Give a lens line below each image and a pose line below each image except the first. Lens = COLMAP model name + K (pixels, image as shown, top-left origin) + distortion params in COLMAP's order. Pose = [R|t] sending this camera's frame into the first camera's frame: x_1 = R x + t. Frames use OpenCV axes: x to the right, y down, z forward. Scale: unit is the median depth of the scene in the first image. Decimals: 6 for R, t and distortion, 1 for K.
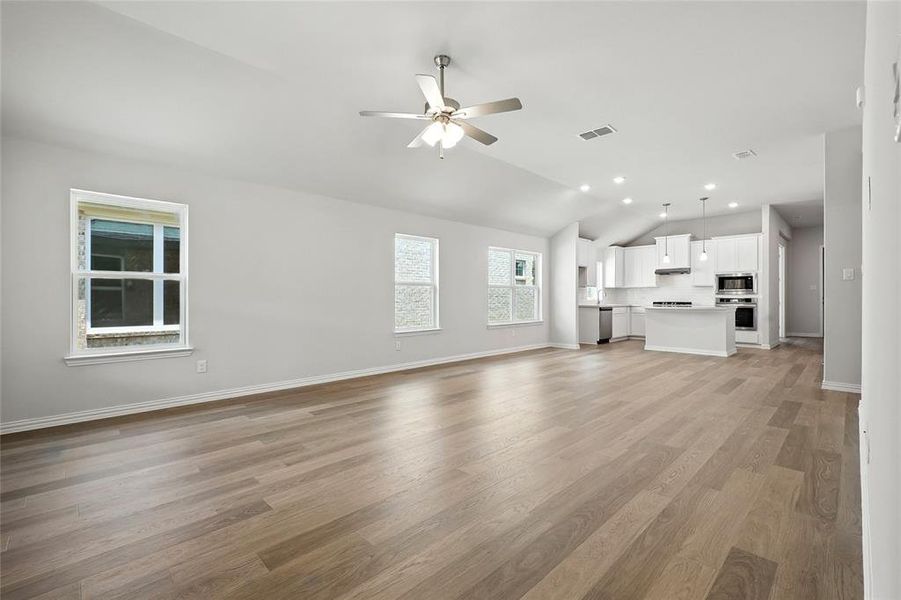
lens RADIAL K [[392.8, 0, 450.5], [0, 392.8, 297.1], [0, 0, 1]] dist [-0.007556, 0.001398]
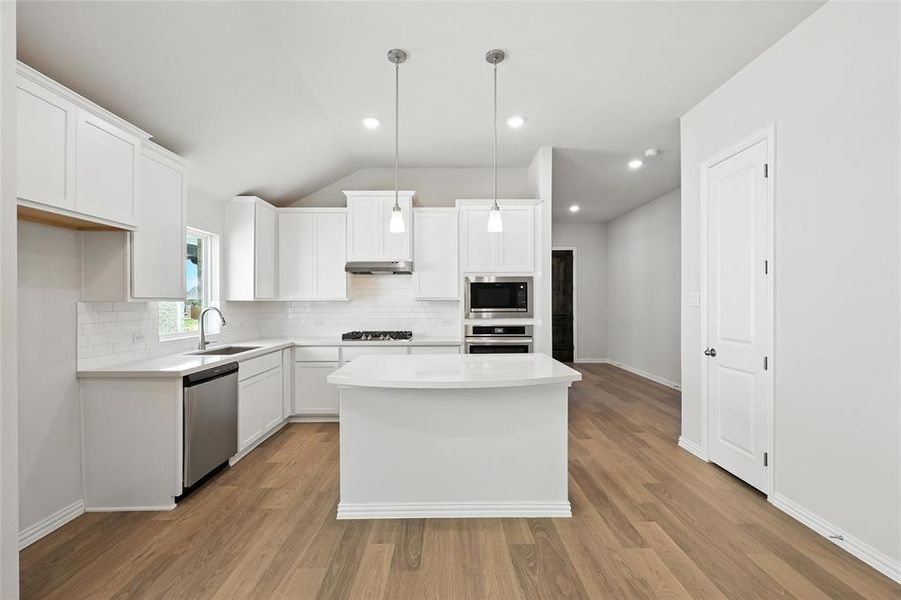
lens RADIAL K [[392.8, 0, 453.6], [0, 392.8, 299.8], [0, 0, 1]] dist [-0.007556, 0.001398]
pose [[0.690555, -0.002115, 0.723277, 0.286231], [0.001519, 0.999998, 0.001474, -0.027644], [-0.723278, 0.000081, 0.690557, 0.609430]]
